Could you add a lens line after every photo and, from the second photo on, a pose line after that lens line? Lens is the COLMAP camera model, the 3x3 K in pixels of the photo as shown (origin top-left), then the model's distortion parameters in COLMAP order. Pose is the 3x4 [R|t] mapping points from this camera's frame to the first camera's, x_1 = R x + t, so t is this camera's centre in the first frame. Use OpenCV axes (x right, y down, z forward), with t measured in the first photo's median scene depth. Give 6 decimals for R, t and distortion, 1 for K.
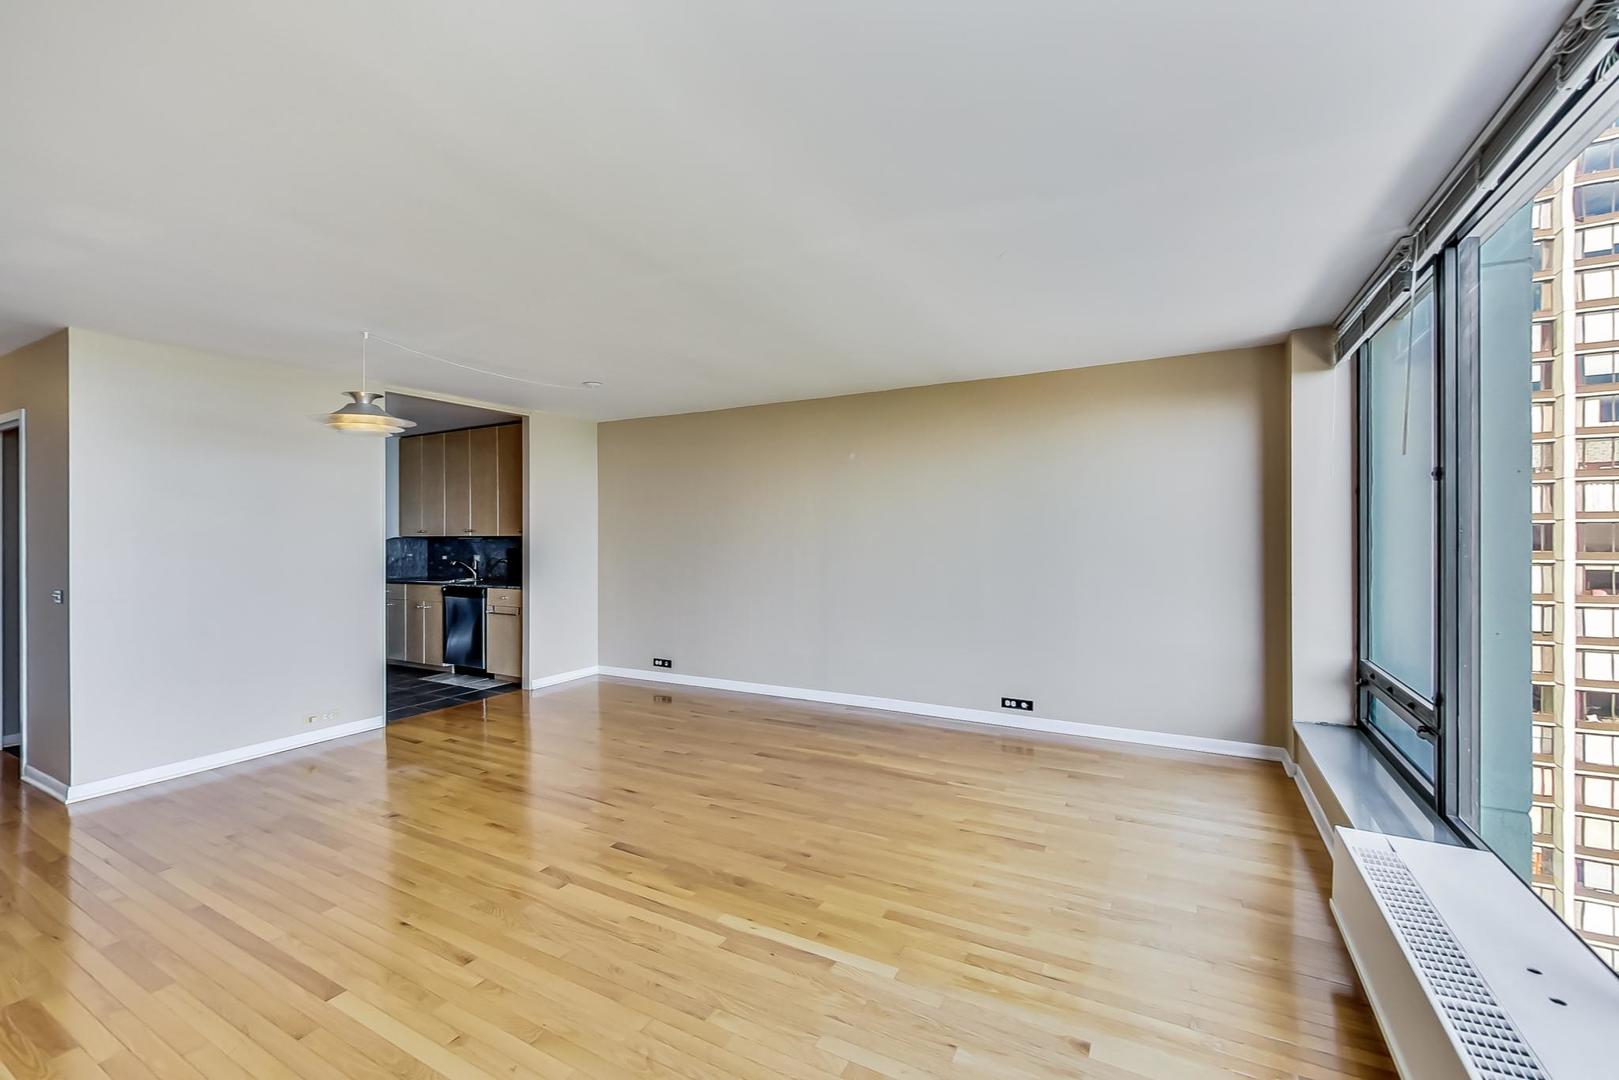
lens RADIAL K [[674.8, 0, 809.5], [0, 674.8, 540.0], [0, 0, 1]] dist [-0.001803, 0.000325]
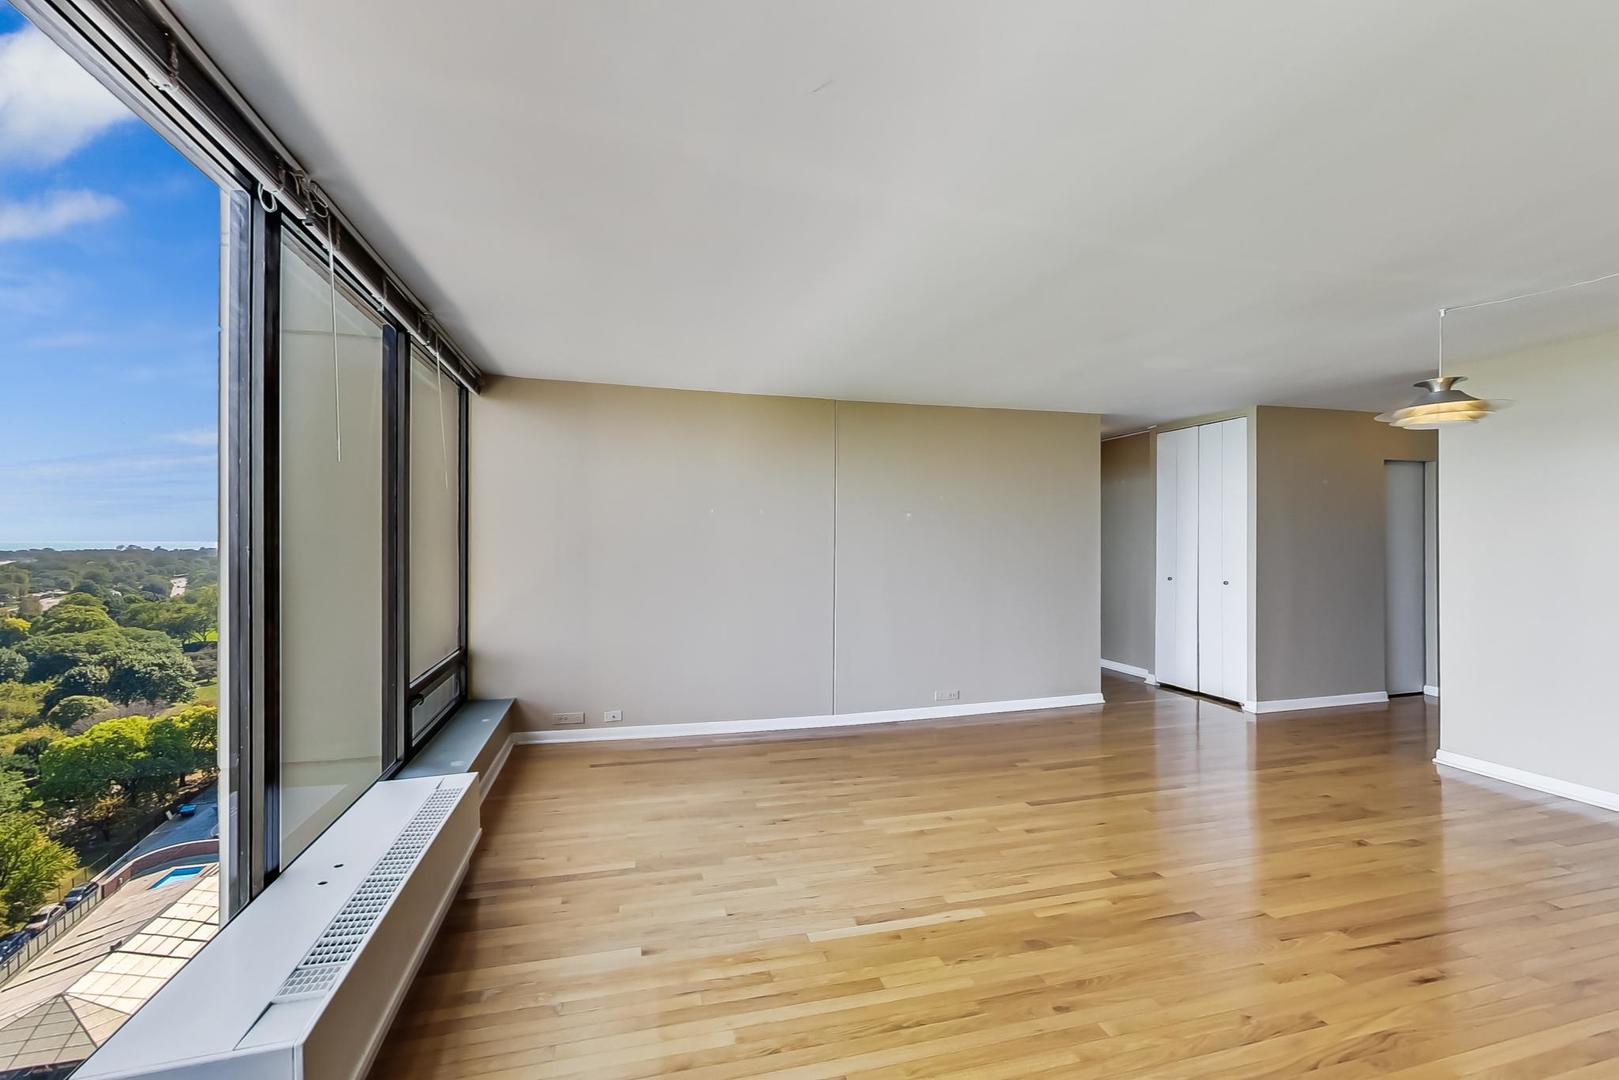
lens RADIAL K [[674.8, 0, 809.5], [0, 674.8, 540.0], [0, 0, 1]] dist [-0.001803, 0.000325]
pose [[-0.718988, 0.003723, -0.695012, 0.533222], [0.001399, 0.999991, 0.003909, -0.013761], [0.695021, 0.001838, -0.718987, 1.064265]]
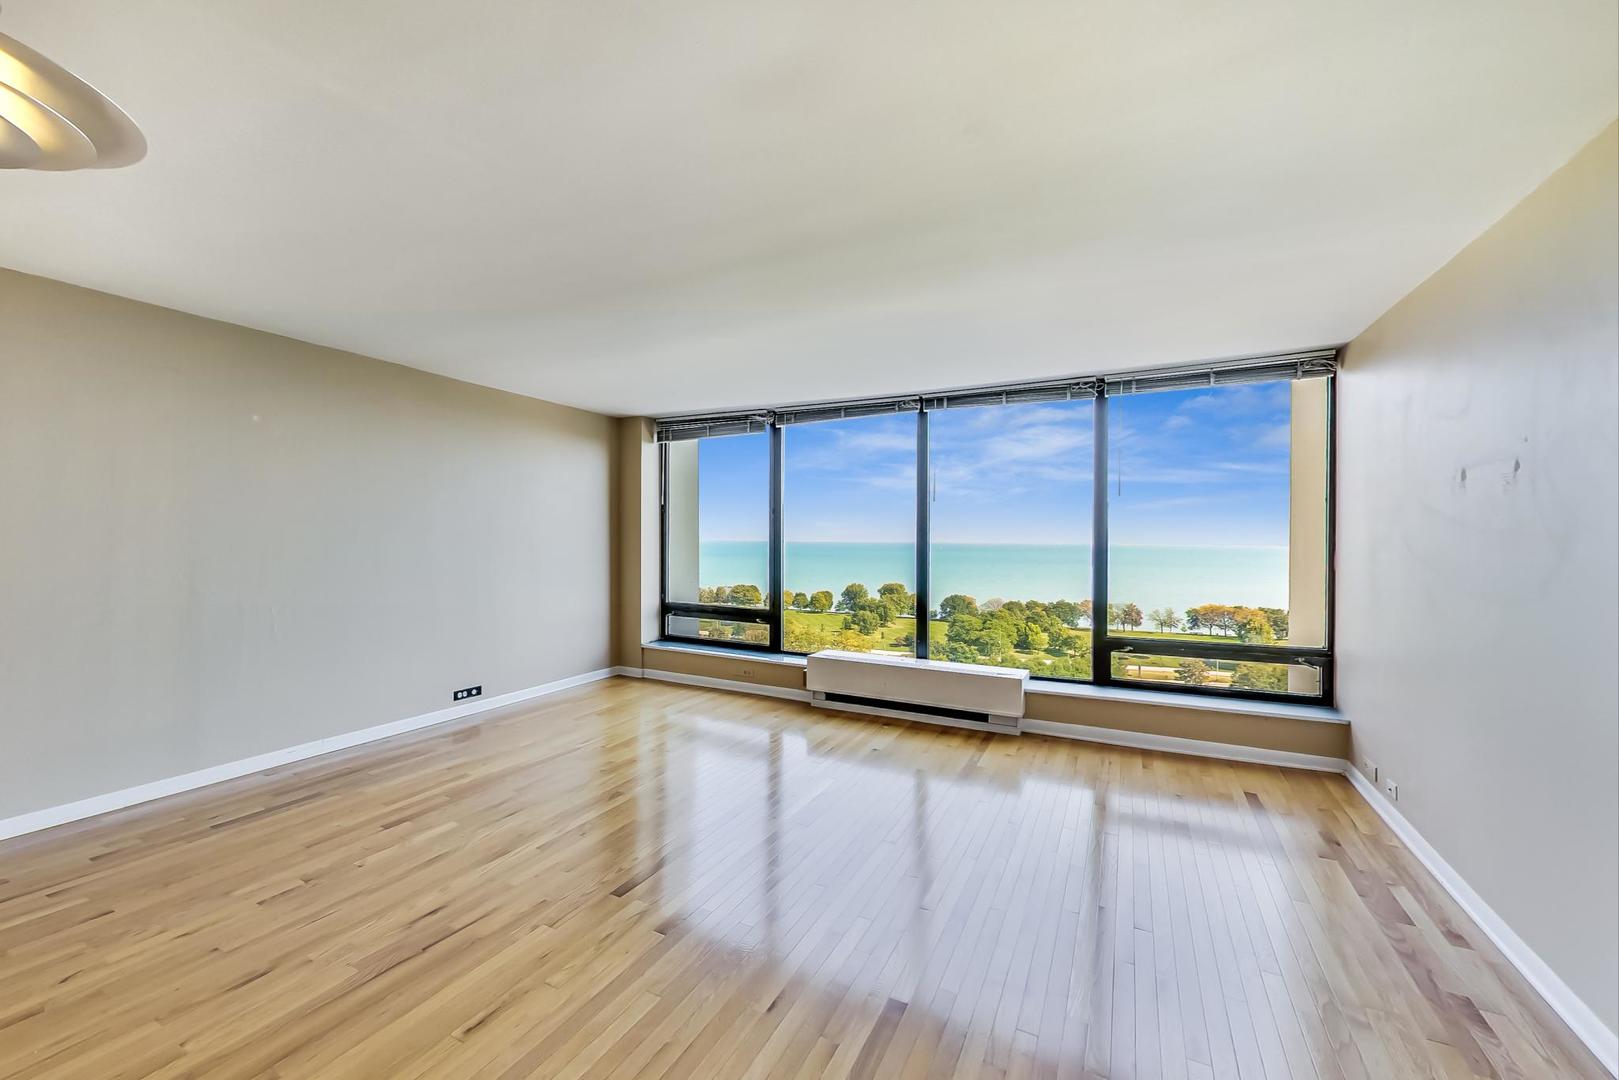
lens RADIAL K [[628.8, 0, 809.5], [0, 628.8, 540.0], [0, 0, 1]] dist [-0.009443, 0.000185]
pose [[-0.038322, 0.001725, 0.999264, -0.913963], [-0.001634, 0.999997, -0.001789, 0.005011], [-0.999264, -0.001701, -0.038319, 0.663135]]
